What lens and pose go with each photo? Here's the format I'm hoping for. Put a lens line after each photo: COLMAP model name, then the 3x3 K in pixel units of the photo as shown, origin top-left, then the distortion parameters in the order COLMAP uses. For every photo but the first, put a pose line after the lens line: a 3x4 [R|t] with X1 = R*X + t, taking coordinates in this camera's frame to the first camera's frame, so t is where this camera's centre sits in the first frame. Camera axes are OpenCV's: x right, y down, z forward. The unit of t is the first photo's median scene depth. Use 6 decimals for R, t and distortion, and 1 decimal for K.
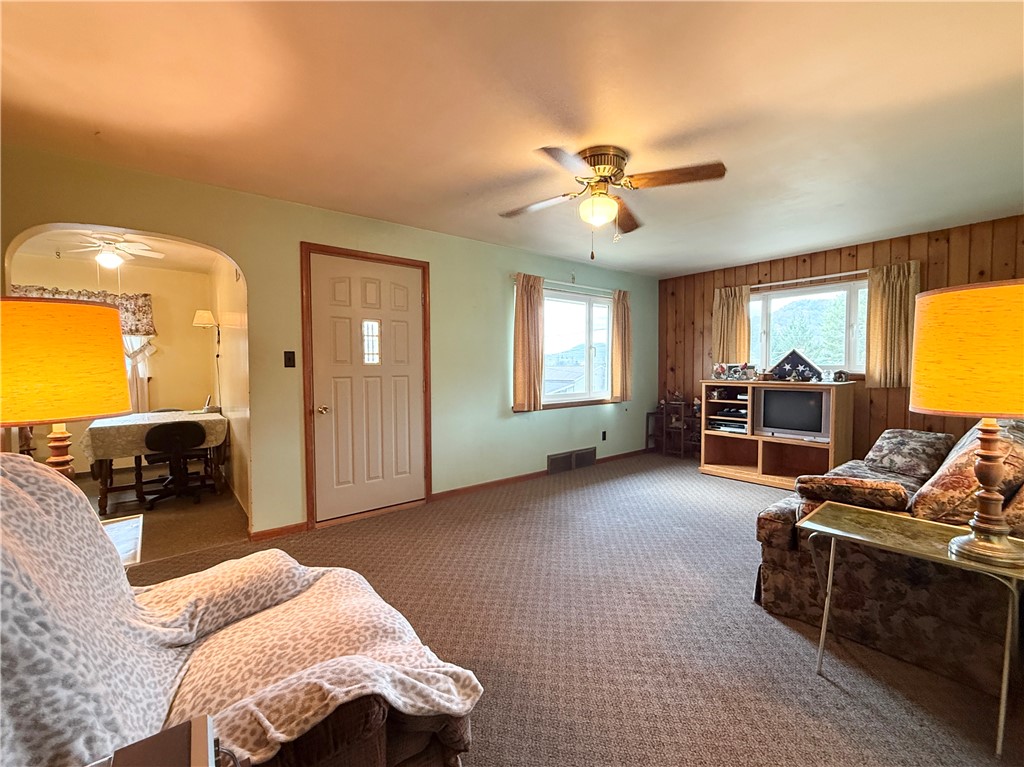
lens RADIAL K [[424.1, 0, 508.4], [0, 424.1, 384.9], [0, 0, 1]] dist [0.000577, -0.000397]
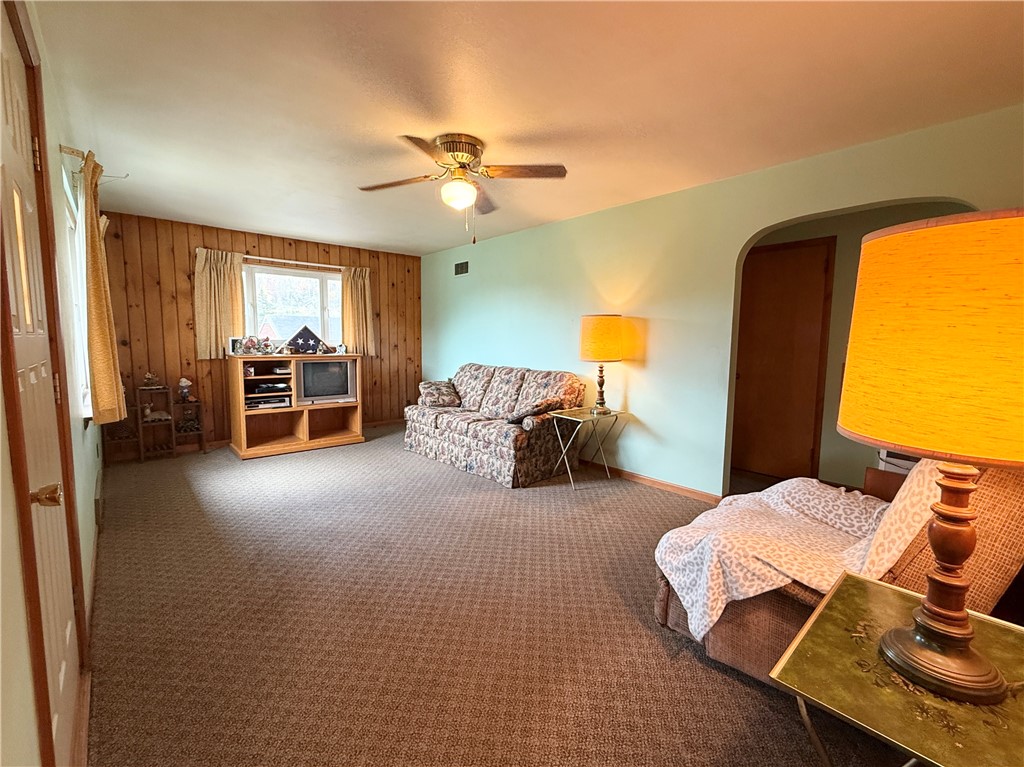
lens RADIAL K [[424.1, 0, 508.4], [0, 424.1, 384.9], [0, 0, 1]] dist [0.000577, -0.000397]
pose [[0.008373, -0.092629, 0.995665, -0.437525], [0.037689, 0.995022, 0.092253, -0.010775], [-0.999254, 0.036753, 0.011822, 0.451657]]
